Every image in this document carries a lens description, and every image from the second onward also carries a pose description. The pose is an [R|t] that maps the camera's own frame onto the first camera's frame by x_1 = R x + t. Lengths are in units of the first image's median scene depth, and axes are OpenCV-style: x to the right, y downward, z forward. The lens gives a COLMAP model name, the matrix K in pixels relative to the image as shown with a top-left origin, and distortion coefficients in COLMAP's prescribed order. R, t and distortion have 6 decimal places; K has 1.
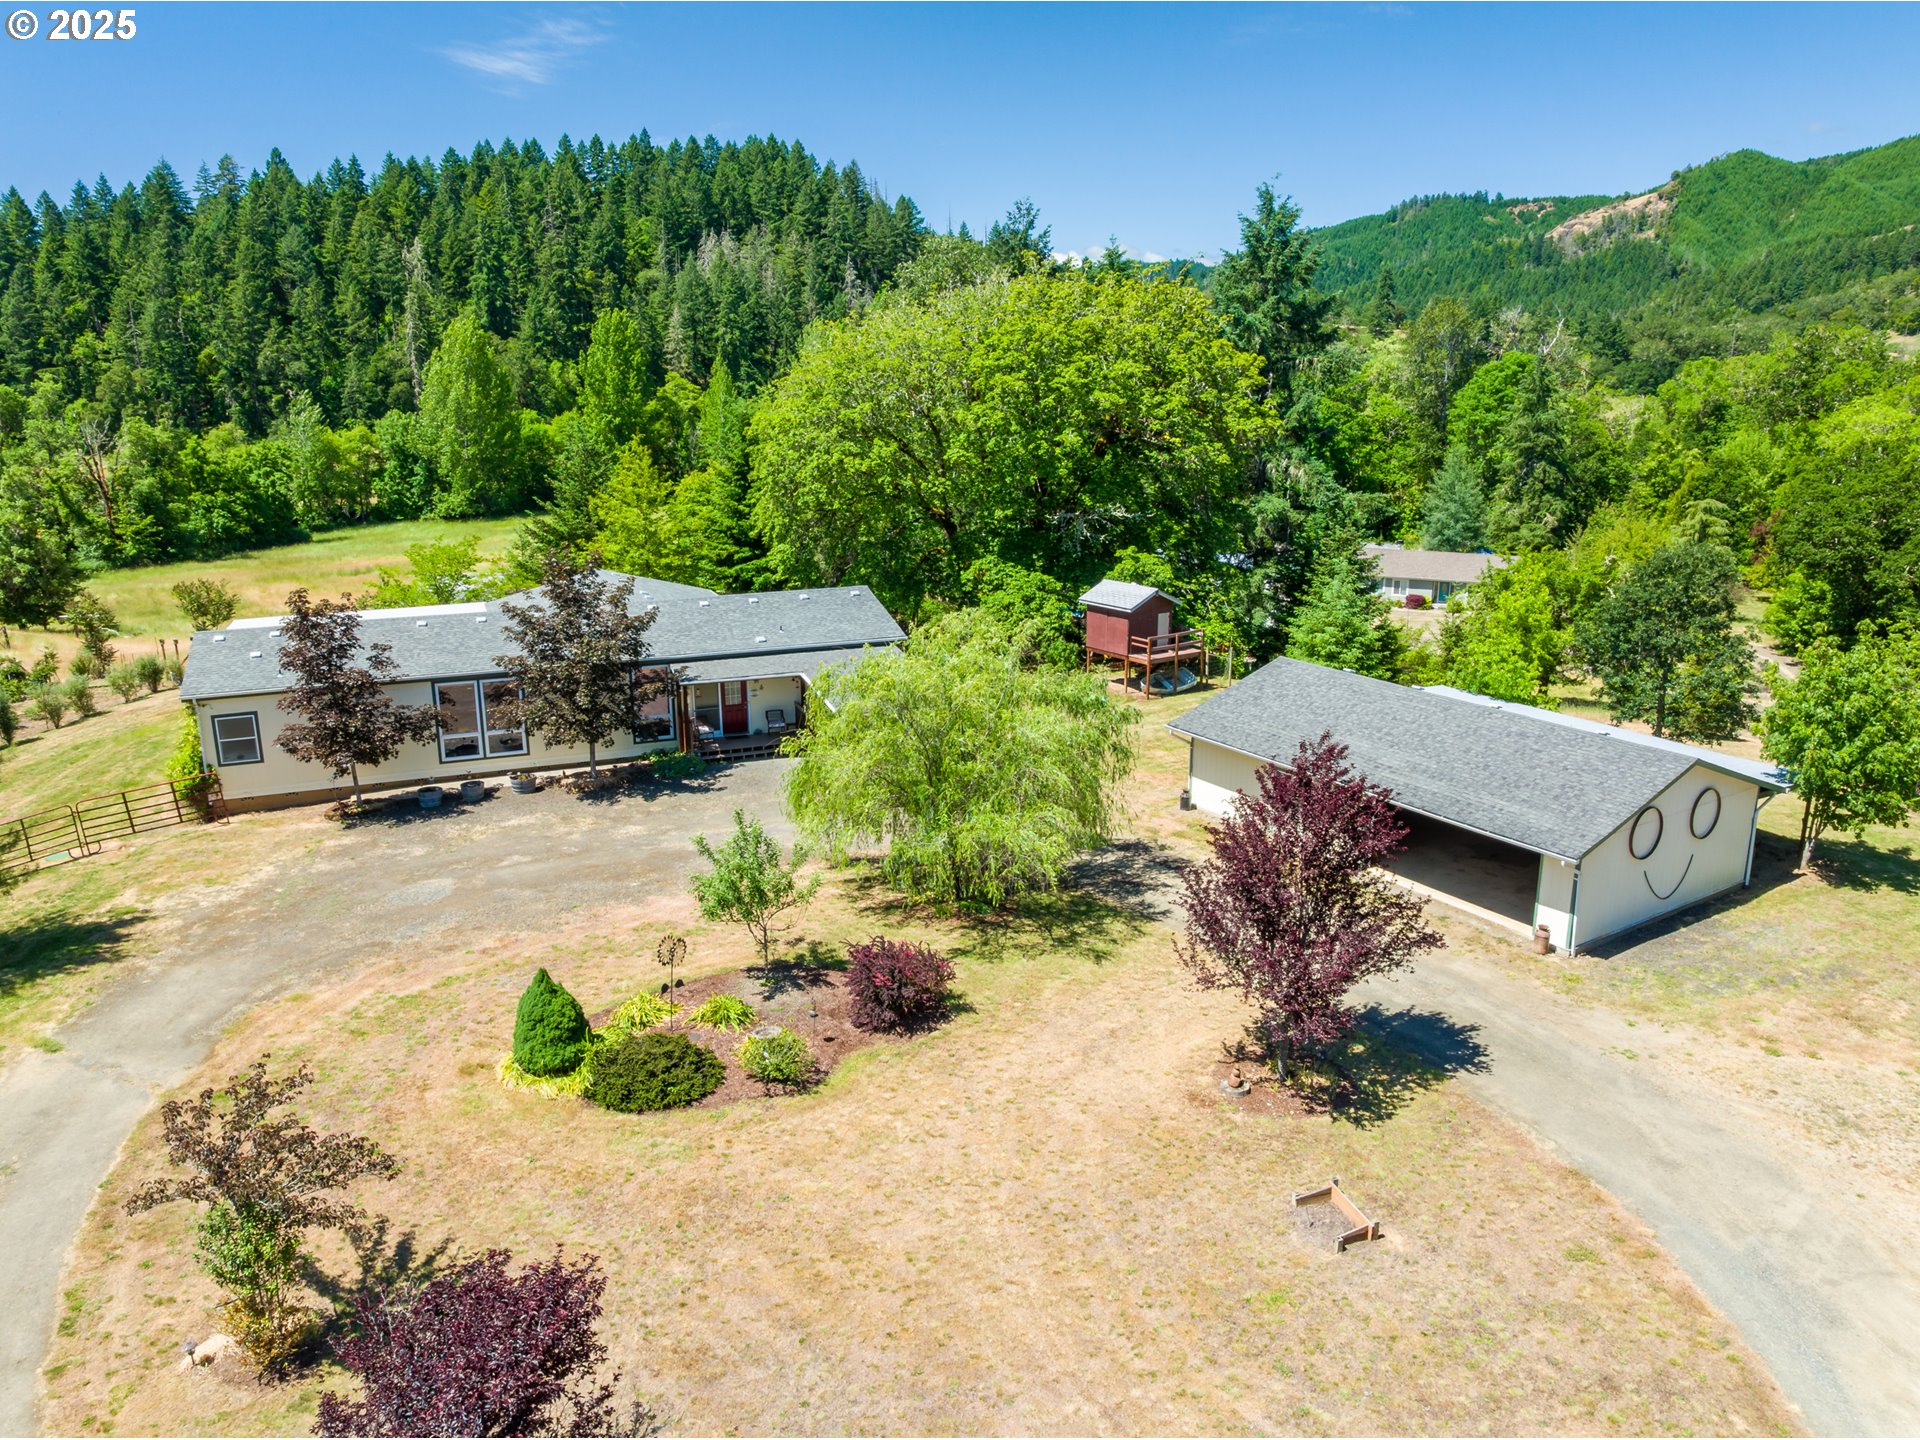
lens RADIAL K [[1356.8, 0, 967.7], [0, 1356.8, 716.8], [0, 0, 1]] dist [-0.059692, 0.030727]
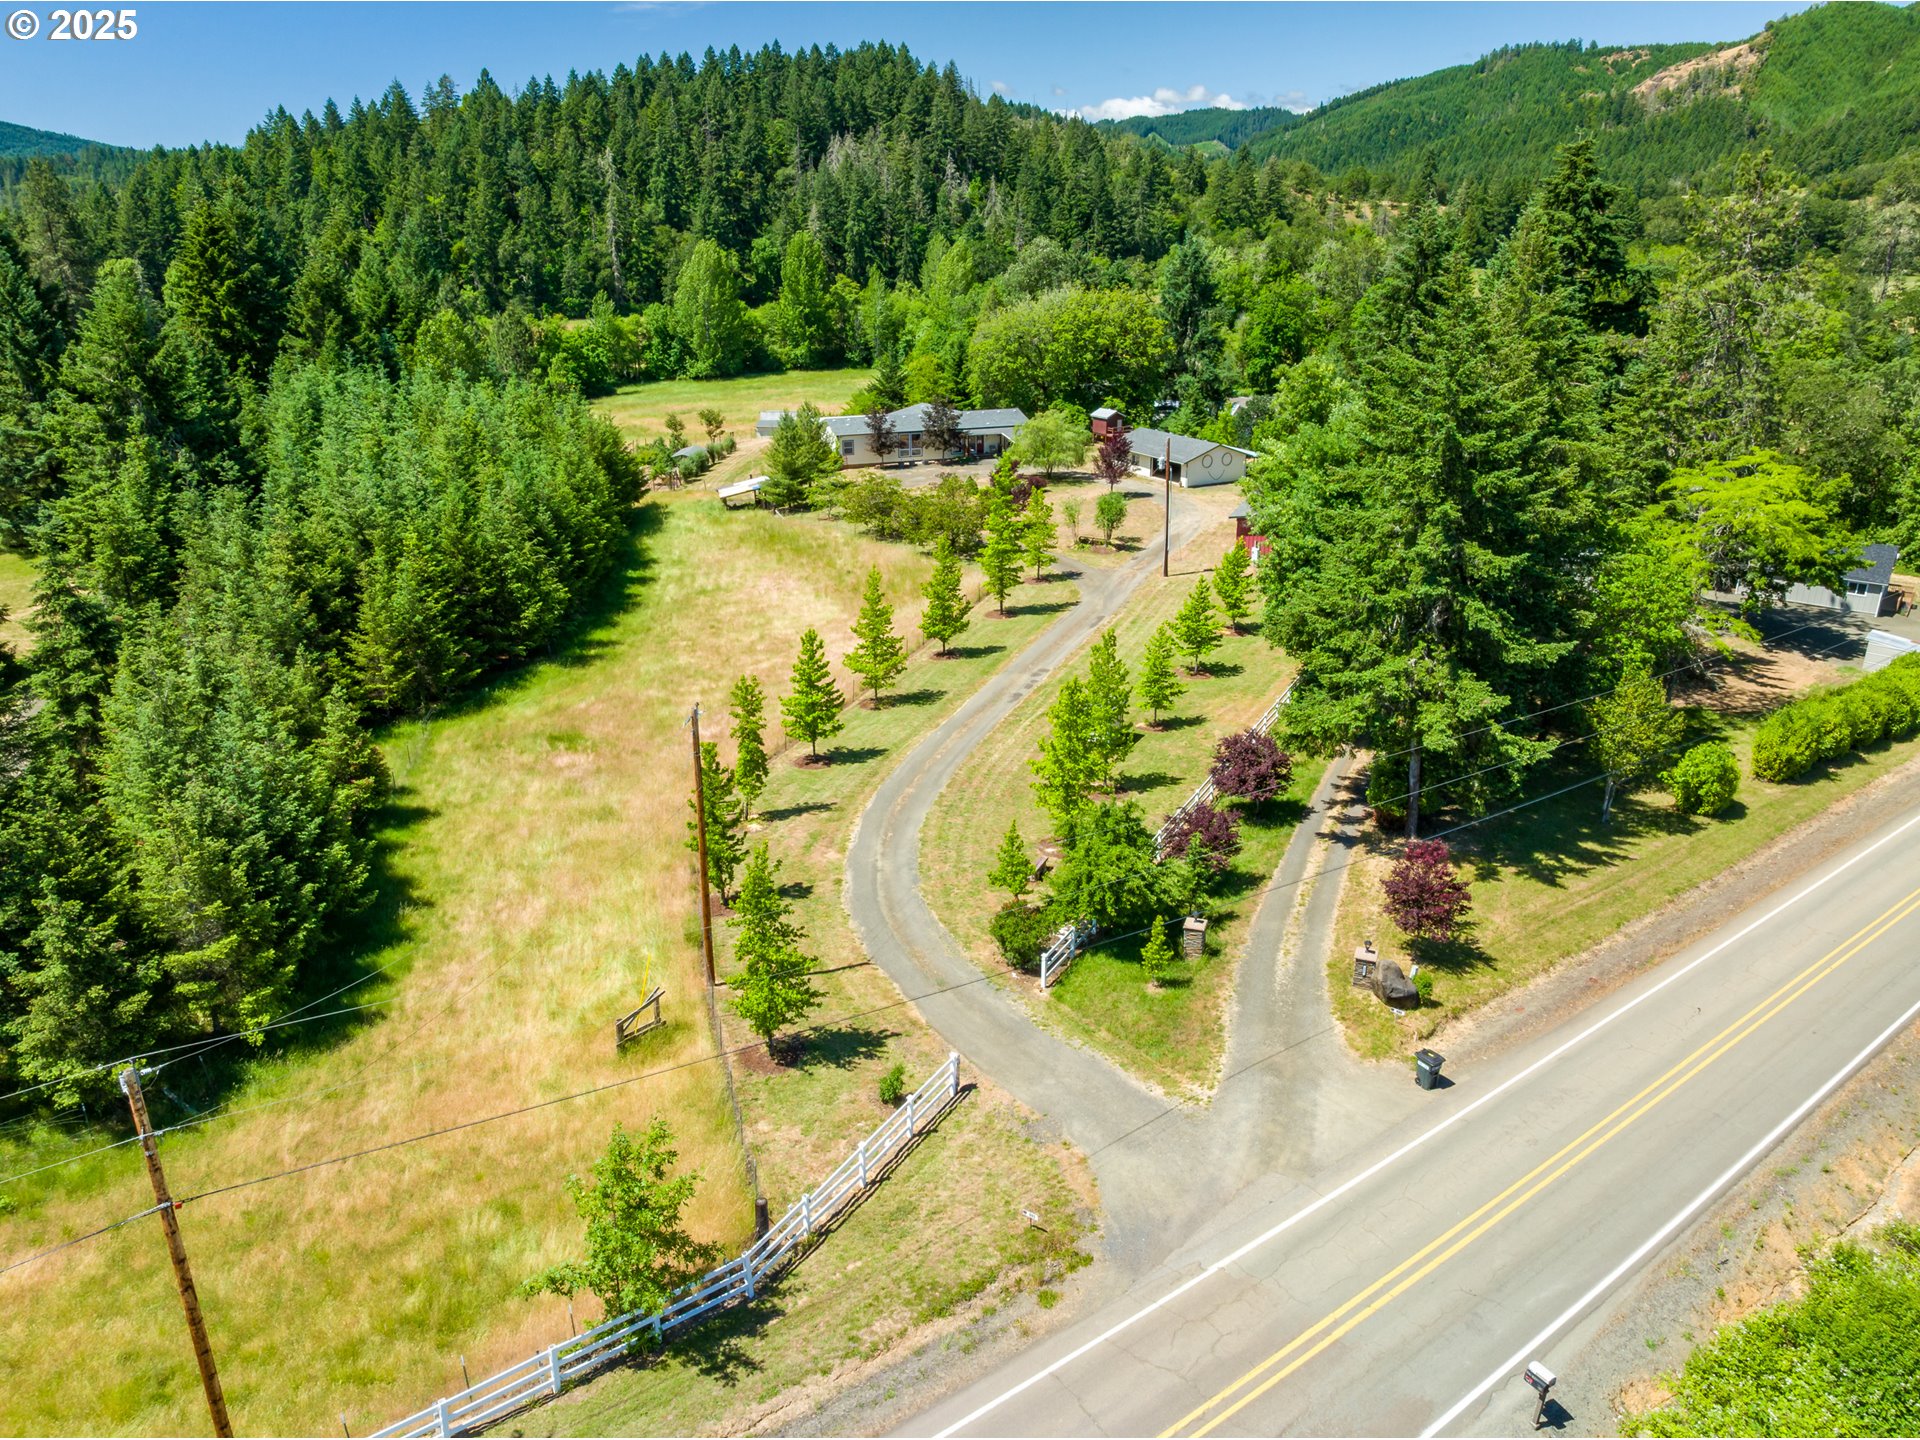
lens RADIAL K [[1356.8, 0, 971.7], [0, 1356.8, 719.2], [0, 0, 1]] dist [-0.059692, 0.030727]
pose [[0.998621, 0.016442, -0.049855, -0.002390], [-0.011167, 0.994483, 0.104298, 0.041612], [0.051295, -0.103598, 0.993296, -0.309101]]
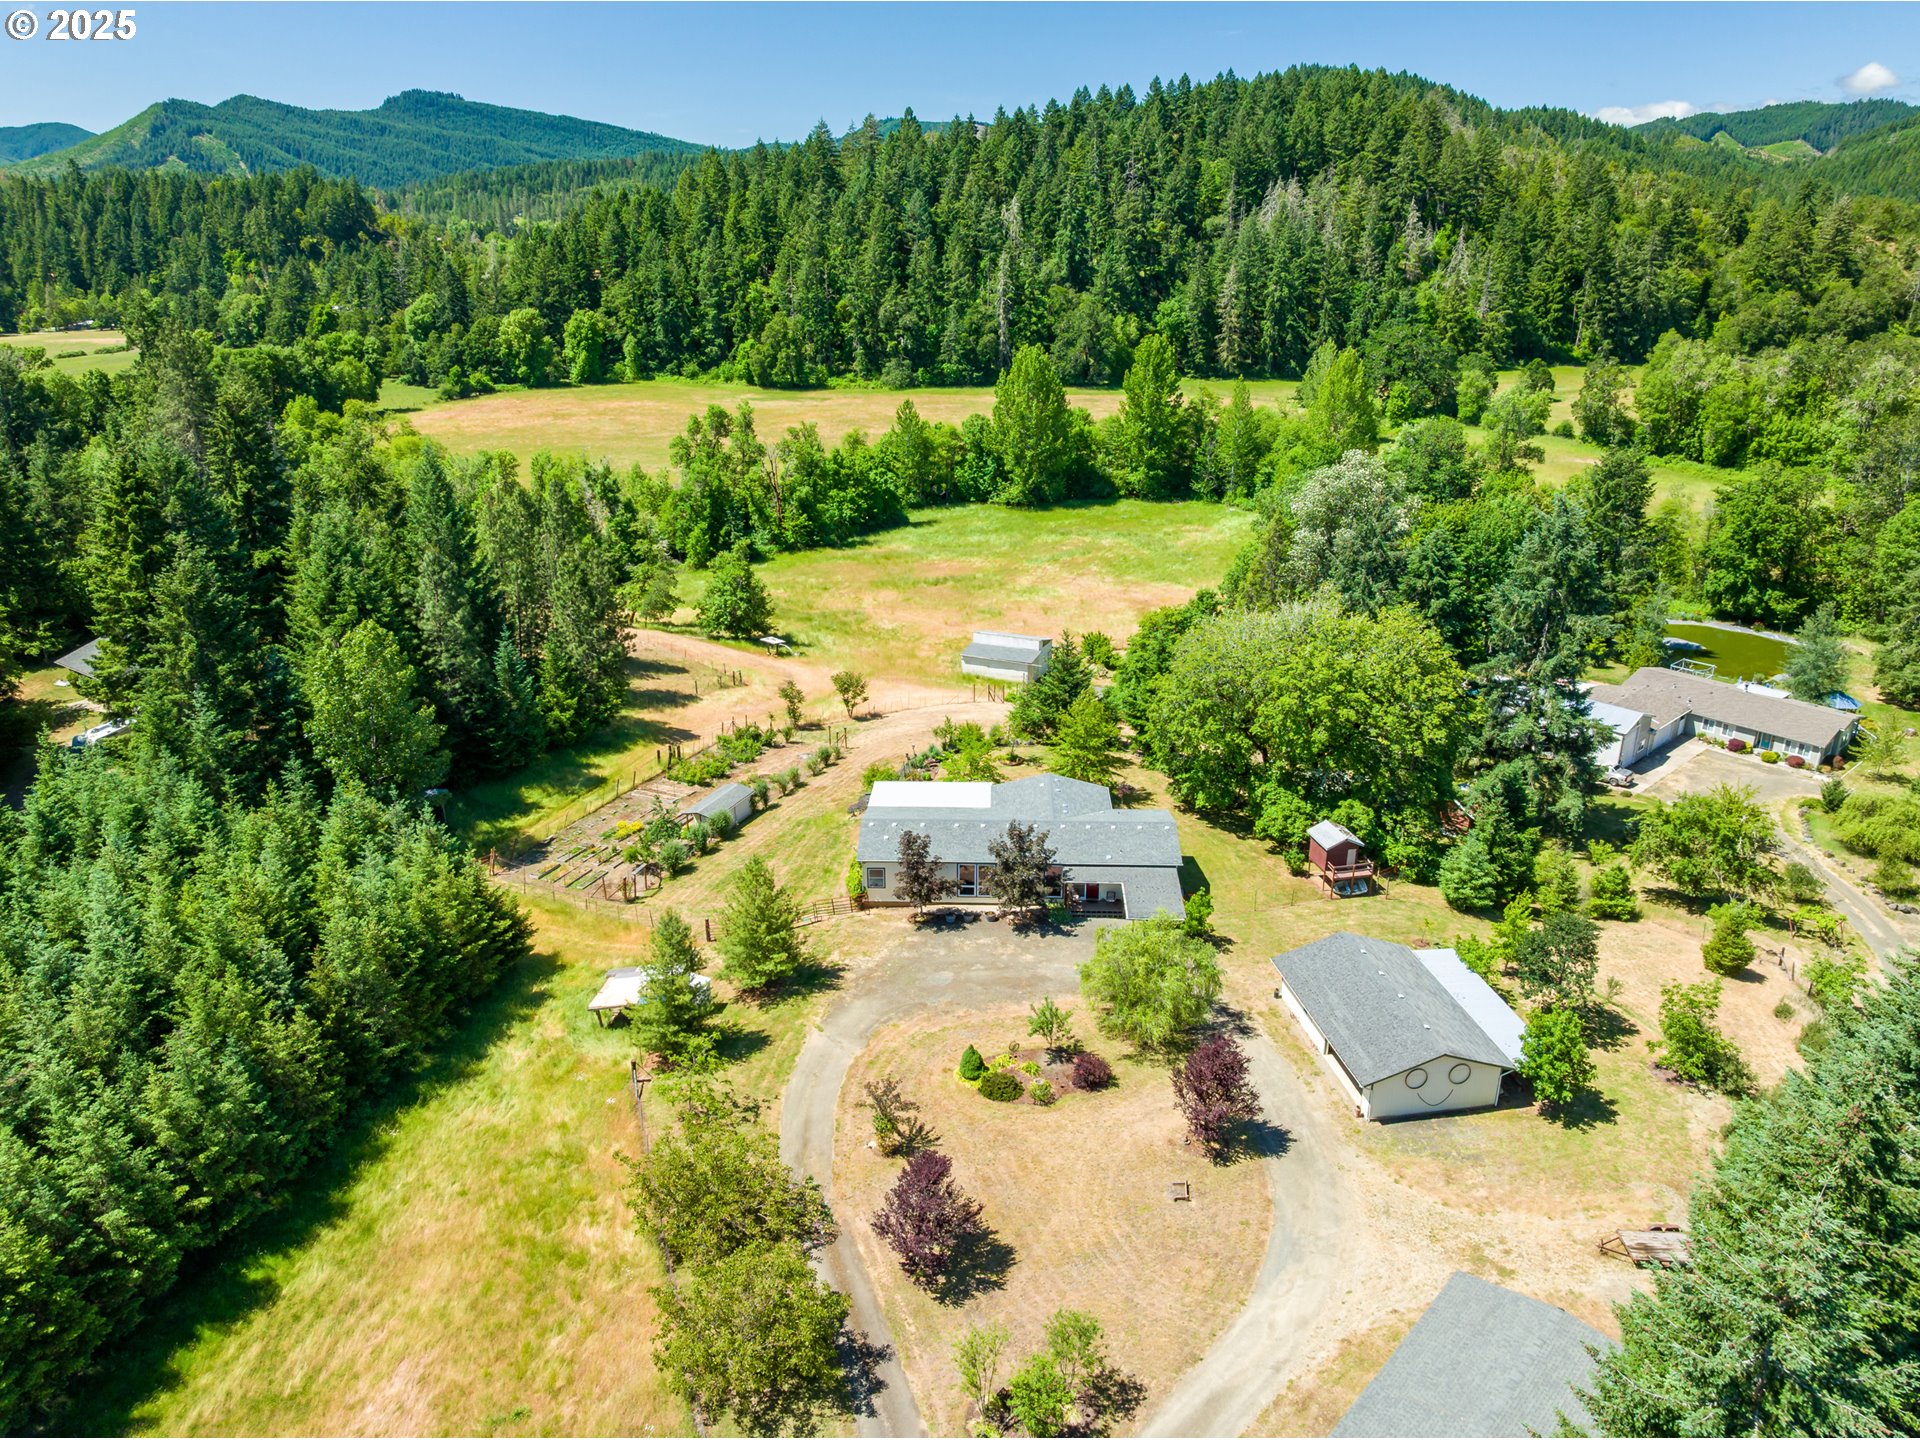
lens RADIAL K [[1356.8, 0, 966.7], [0, 1356.8, 722.0], [0, 0, 1]] dist [-0.059692, 0.030727]
pose [[0.916541, 0.147021, -0.371938, 0.050468], [-0.105273, 0.985872, 0.130281, -0.066820], [0.385838, -0.080253, 0.919069, -0.125955]]
